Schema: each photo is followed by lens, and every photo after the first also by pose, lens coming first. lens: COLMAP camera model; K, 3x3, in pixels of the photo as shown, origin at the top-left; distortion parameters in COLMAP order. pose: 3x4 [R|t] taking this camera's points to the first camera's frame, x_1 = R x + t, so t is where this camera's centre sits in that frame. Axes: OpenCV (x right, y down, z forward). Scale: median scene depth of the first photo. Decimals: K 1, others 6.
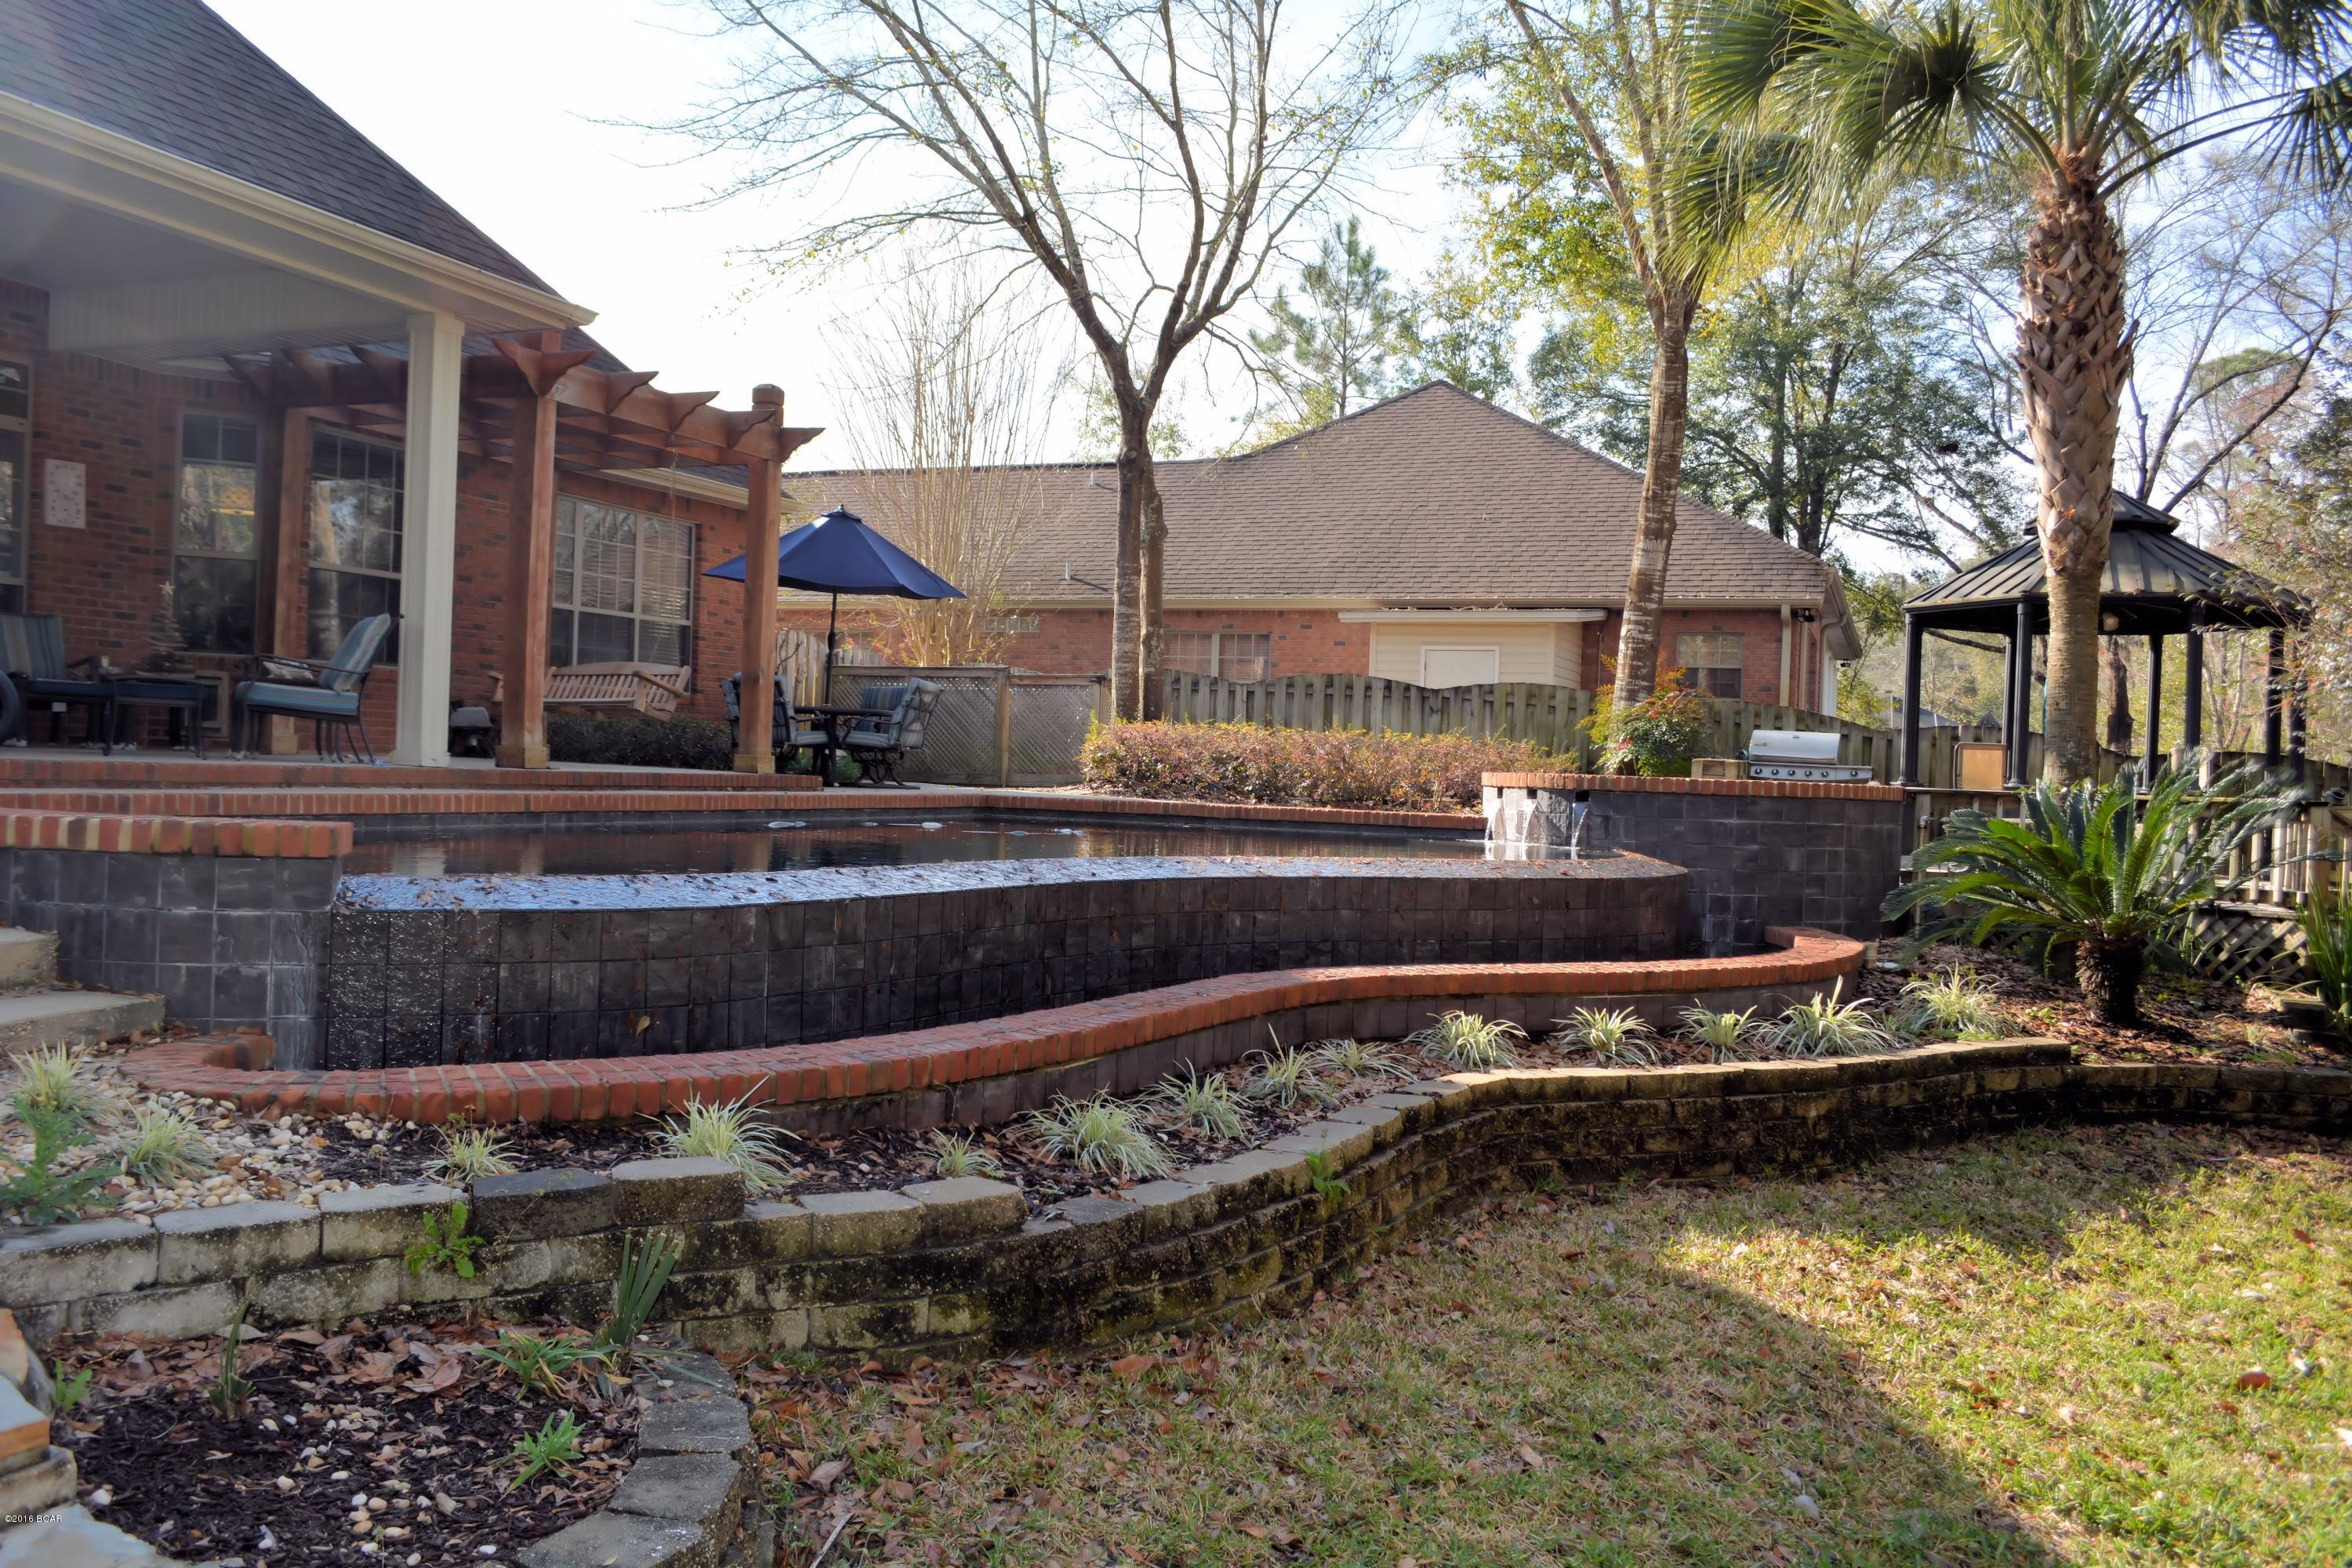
lens RADIAL K [[1849.0, 0, 1176.0], [0, 1849.0, 784.0], [0, 0, 1]] dist [-0.000751, -0.003847]
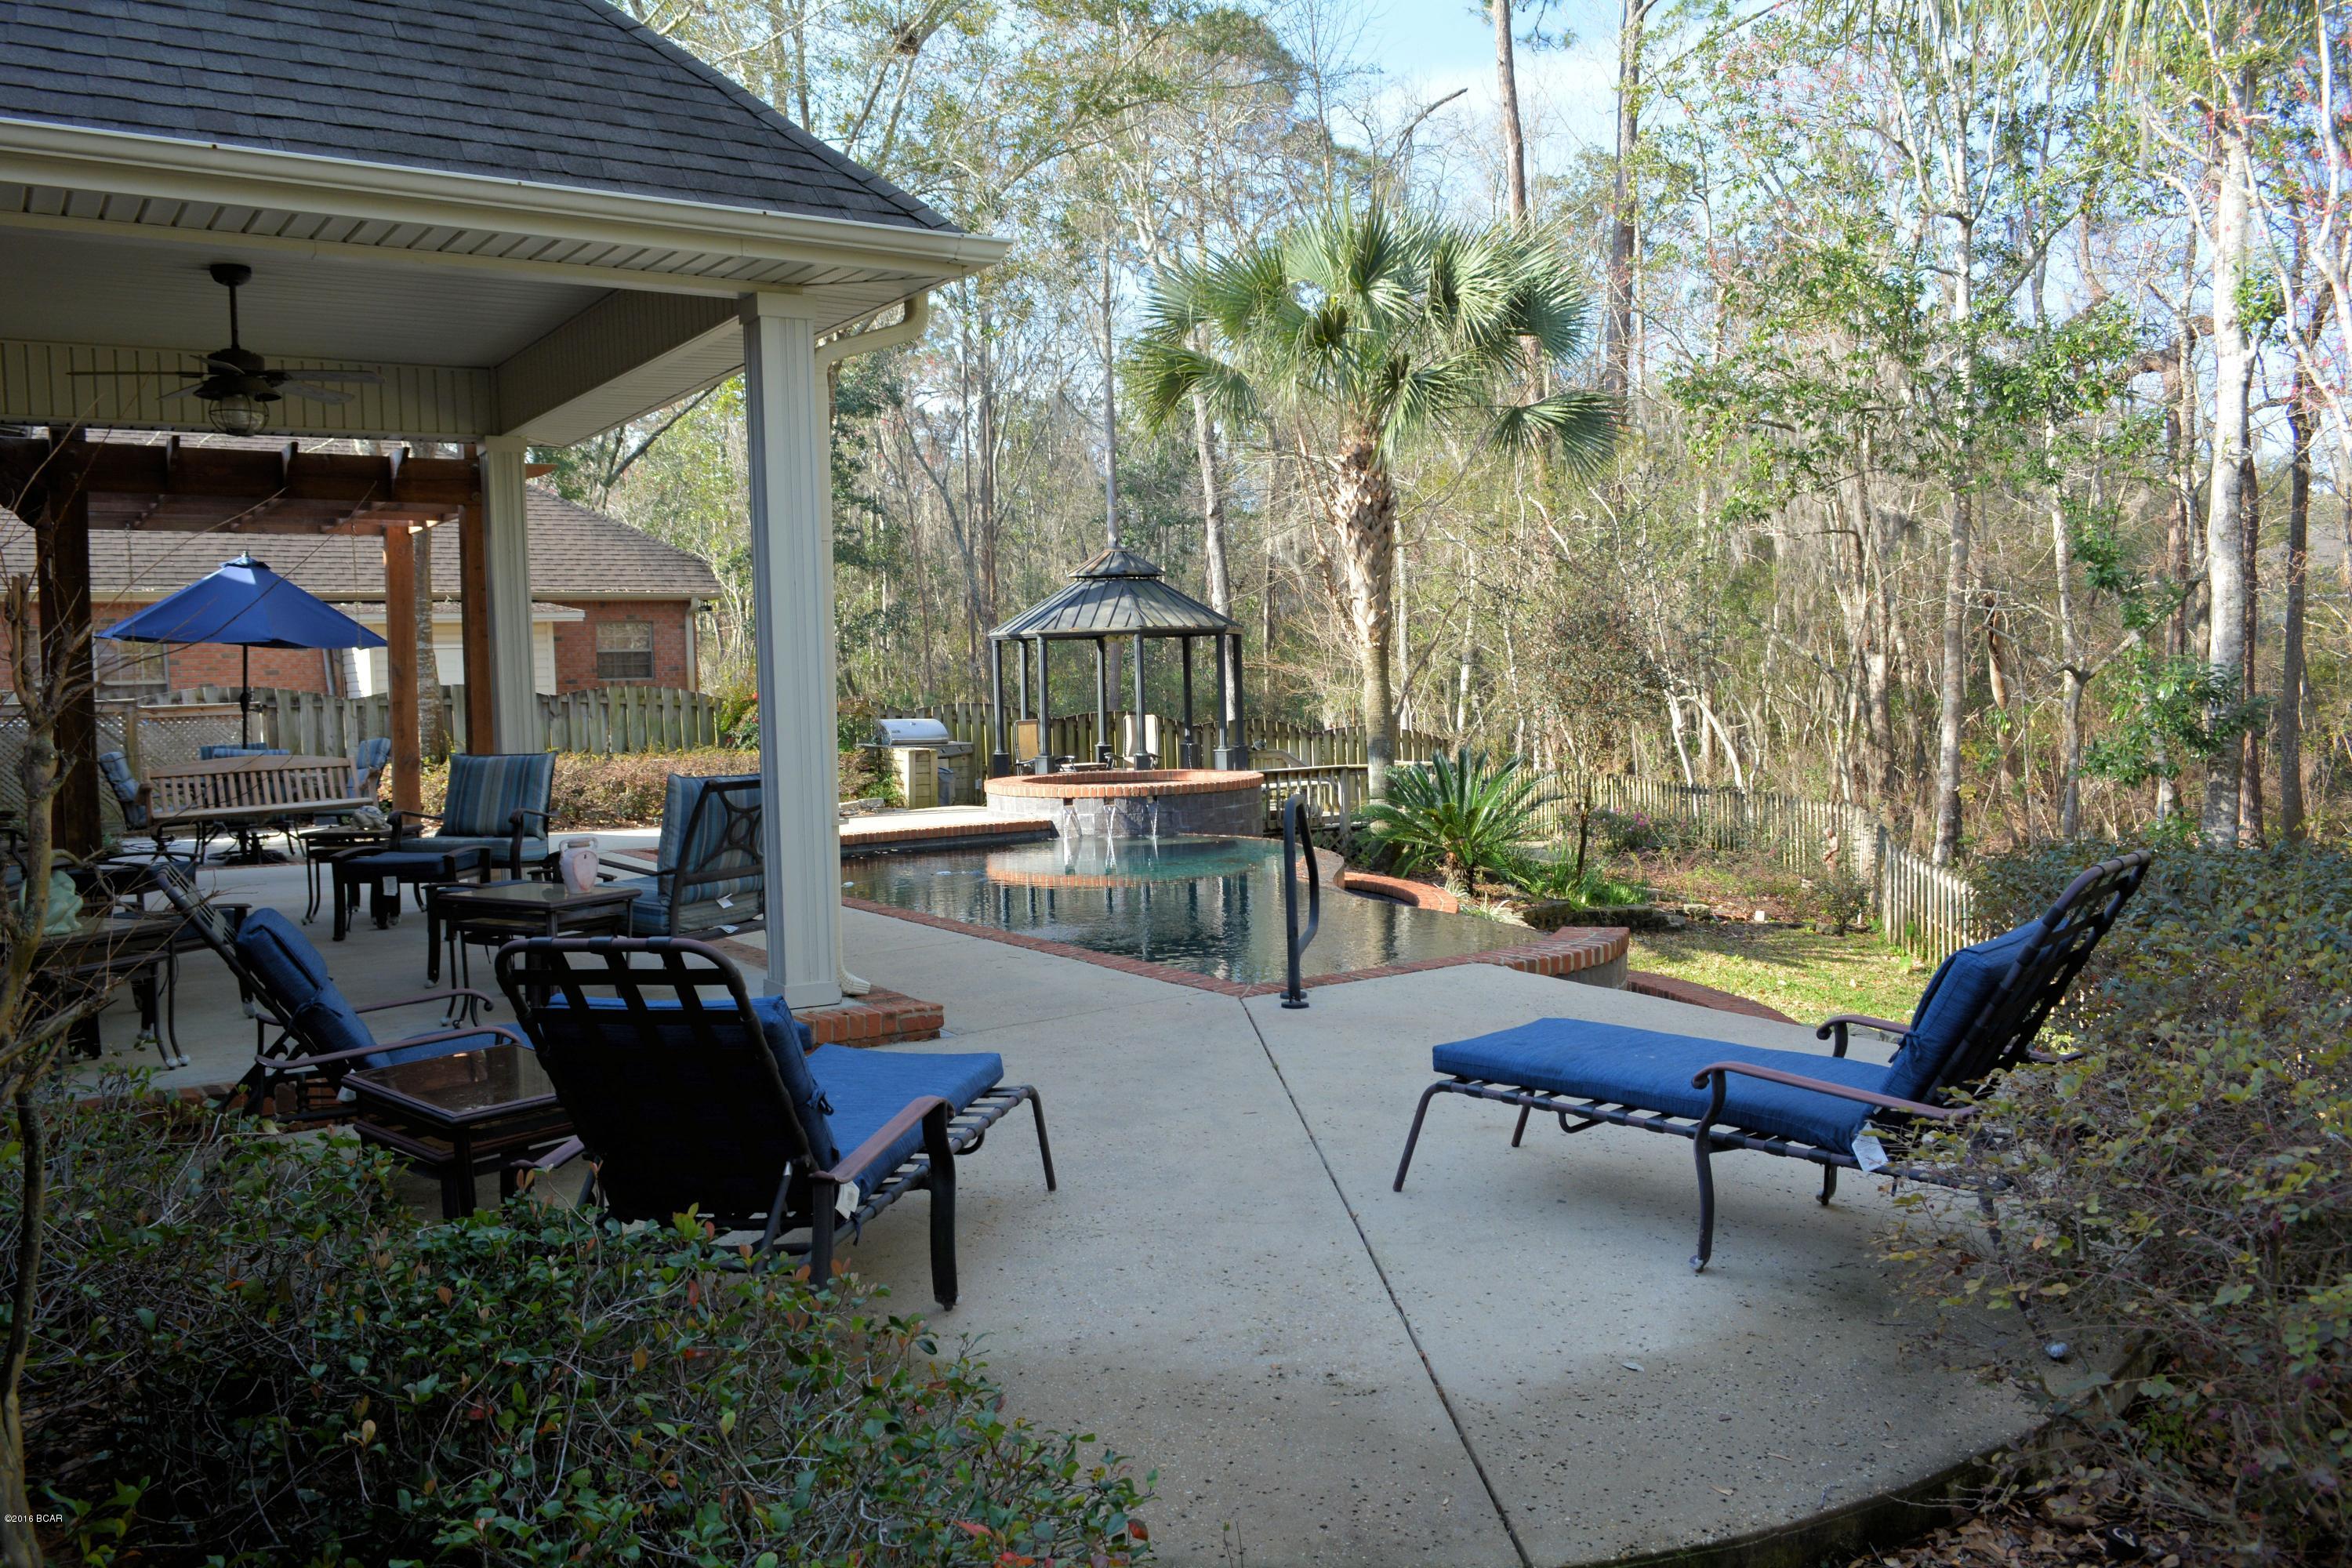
lens RADIAL K [[1849.0, 0, 1176.0], [0, 1849.0, 784.0], [0, 0, 1]] dist [-0.000751, -0.003847]
pose [[0.568148, -0.101683, 0.816620, -0.696572], [0.052674, 0.994795, 0.087222, -0.095803], [-0.821239, -0.006540, 0.570547, 0.101829]]
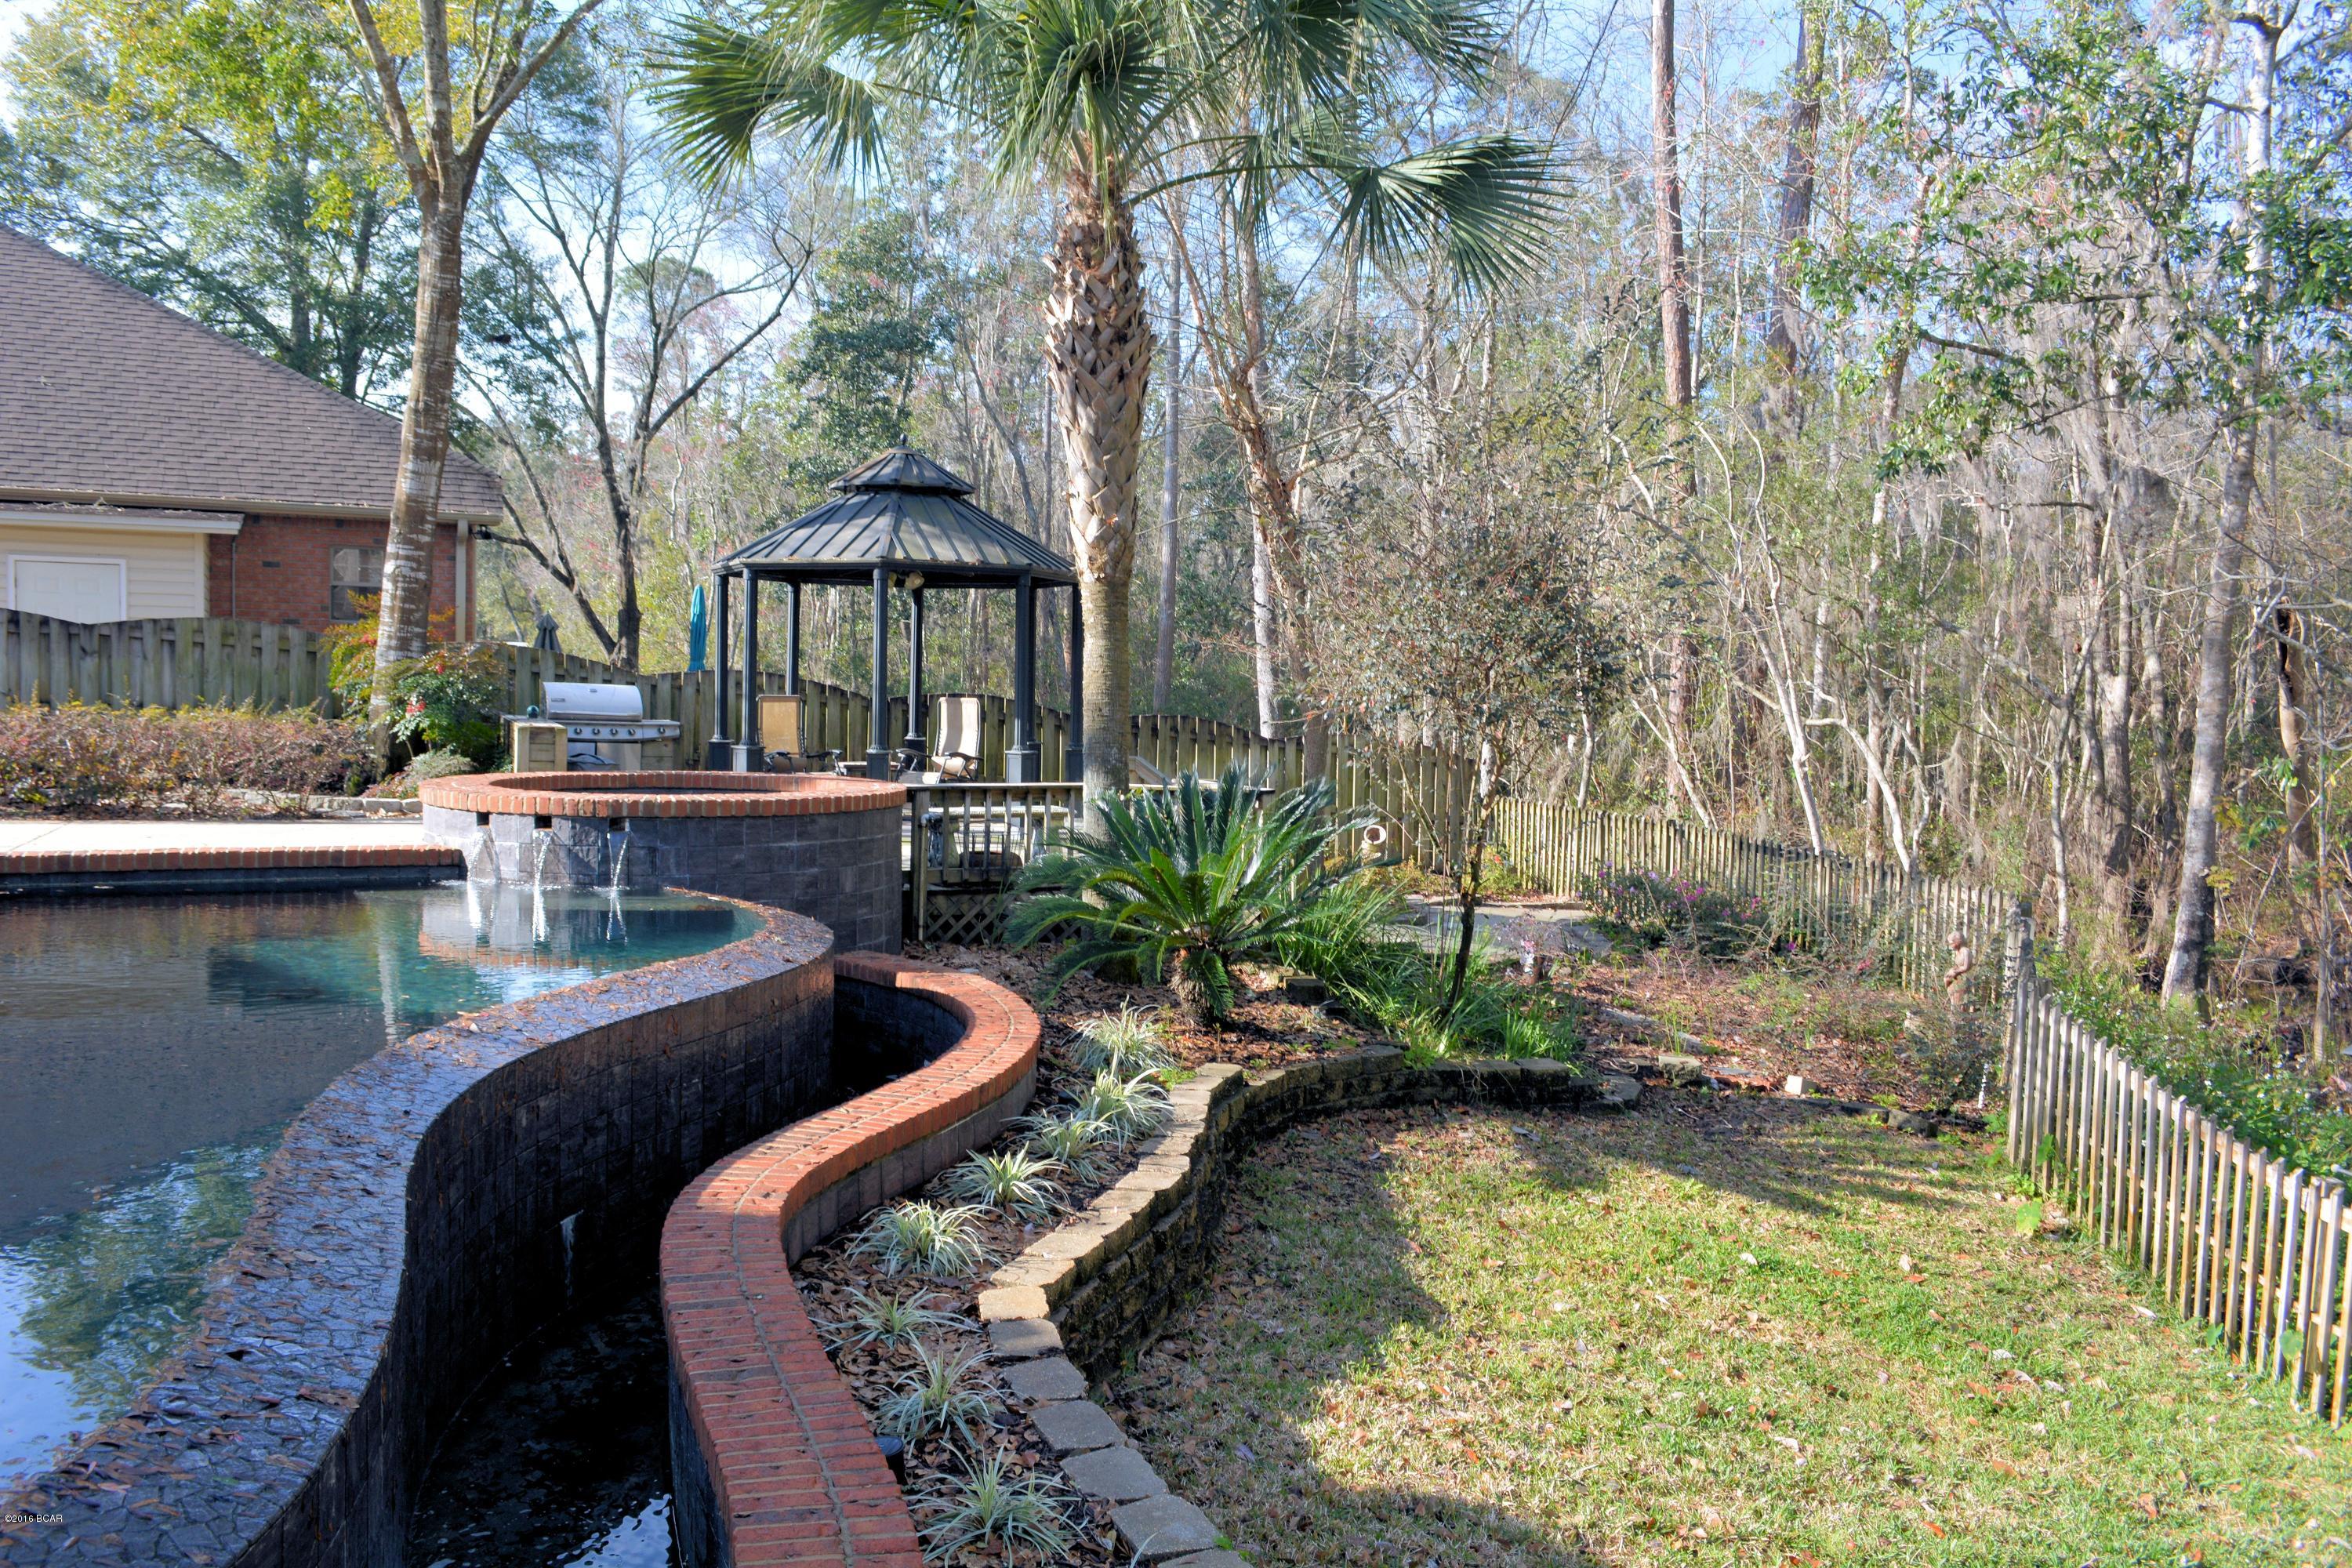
lens RADIAL K [[1849.0, 0, 1176.0], [0, 1849.0, 784.0], [0, 0, 1]] dist [-0.000751, -0.003847]
pose [[0.675932, -0.063074, 0.734260, -0.156013], [0.007889, 0.996893, 0.078372, -0.053249], [-0.736922, -0.047182, 0.674329, 0.185943]]
